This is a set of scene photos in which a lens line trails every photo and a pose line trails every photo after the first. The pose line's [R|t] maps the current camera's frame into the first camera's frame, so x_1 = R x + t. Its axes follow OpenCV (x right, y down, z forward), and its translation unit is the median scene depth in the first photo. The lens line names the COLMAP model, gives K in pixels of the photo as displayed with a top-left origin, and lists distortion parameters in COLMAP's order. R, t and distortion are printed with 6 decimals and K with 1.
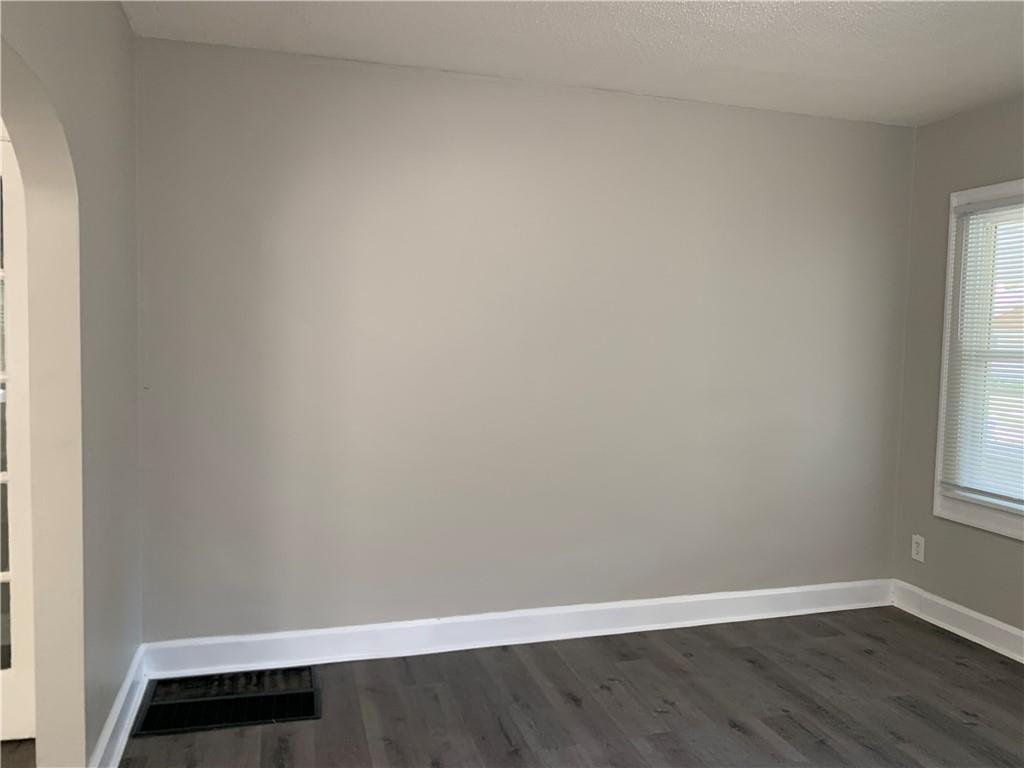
lens RADIAL K [[777.5, 0, 512.0], [0, 777.5, 384.0], [0, 0, 1]] dist [0.009908, -0.028551]
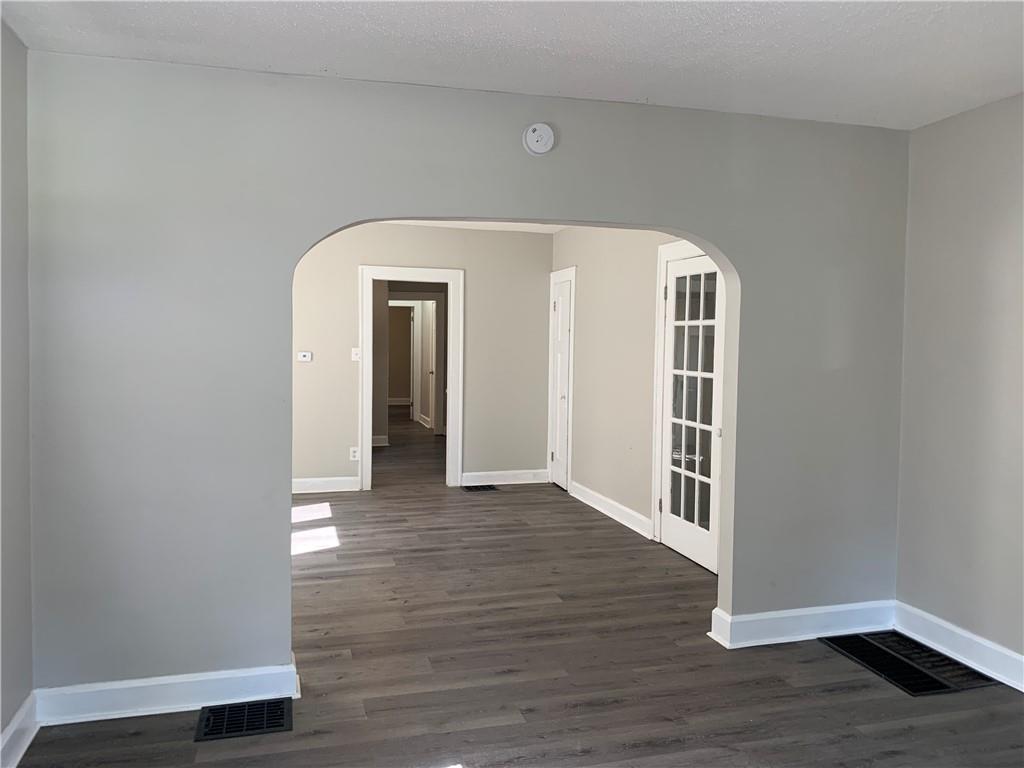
lens RADIAL K [[777.5, 0, 512.0], [0, 777.5, 384.0], [0, 0, 1]] dist [0.009908, -0.028551]
pose [[-0.015535, 0.034619, -0.999280, 0.807755], [-0.076196, 0.996453, 0.035706, -0.015826], [0.996972, 0.076696, -0.012842, 0.371223]]
